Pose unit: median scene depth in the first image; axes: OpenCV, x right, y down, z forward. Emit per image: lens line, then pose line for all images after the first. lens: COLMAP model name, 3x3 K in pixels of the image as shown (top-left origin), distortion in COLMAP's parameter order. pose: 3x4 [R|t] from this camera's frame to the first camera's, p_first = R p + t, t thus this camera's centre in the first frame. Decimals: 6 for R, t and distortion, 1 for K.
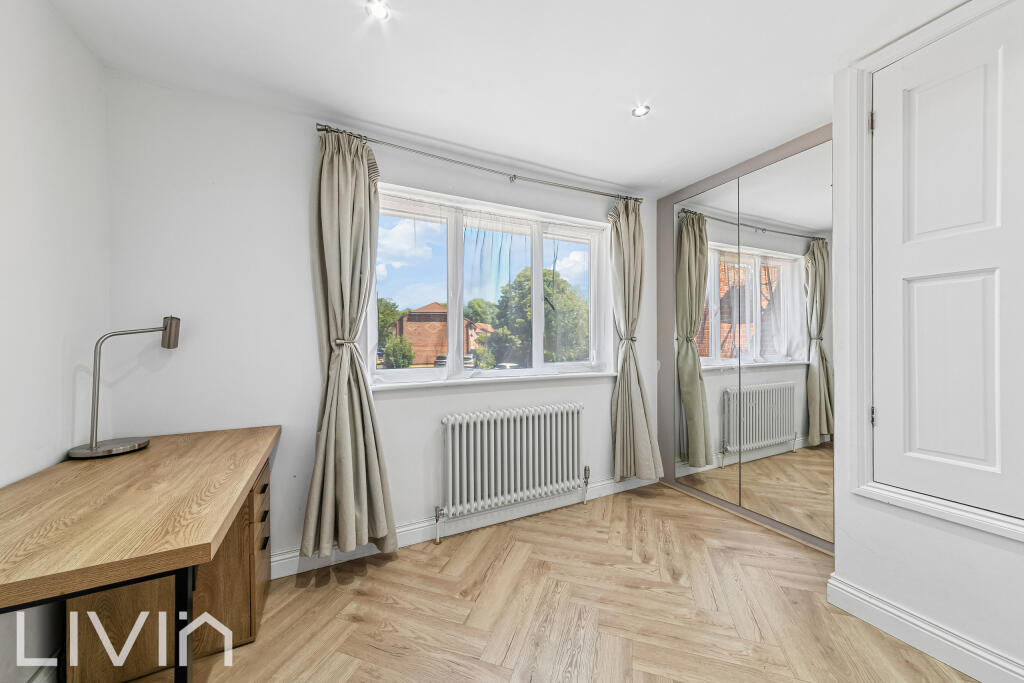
lens RADIAL K [[361.9, 0, 512.0], [0, 361.9, 341.5], [0, 0, 1]] dist [0.007034, -0.000093]
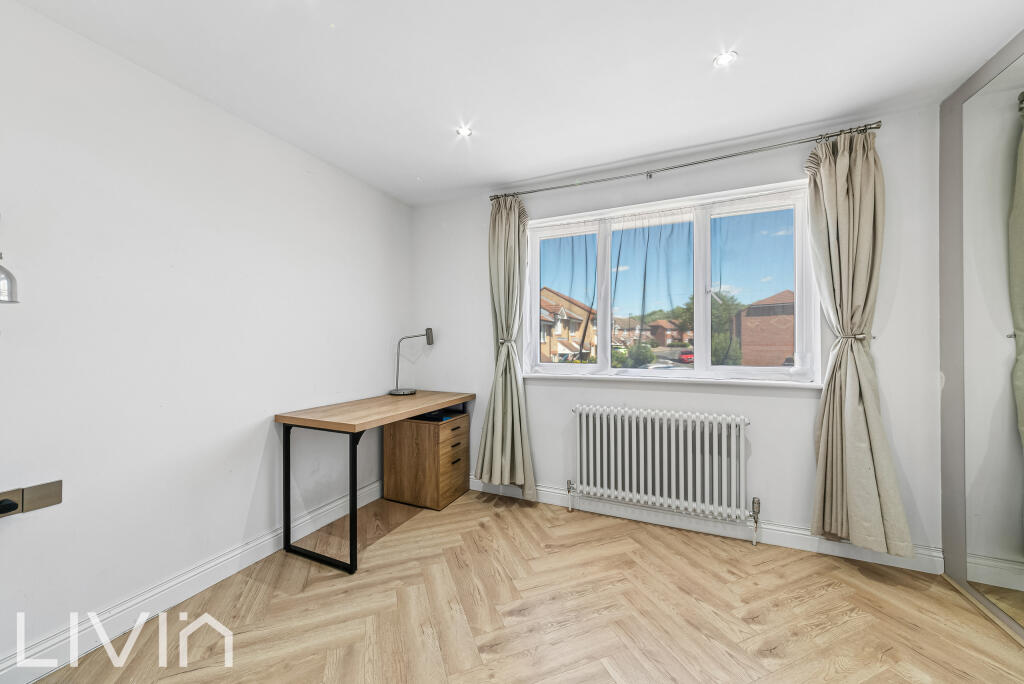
lens RADIAL K [[369.6, 0, 512.1], [0, 369.6, 337.7], [0, 0, 1]] dist [0.006916, 0.000048]
pose [[0.635890, -0.007626, -0.771742, 0.611821], [0.002970, 0.999968, -0.007434, -0.001702], [0.771774, 0.002435, 0.635892, 0.086386]]
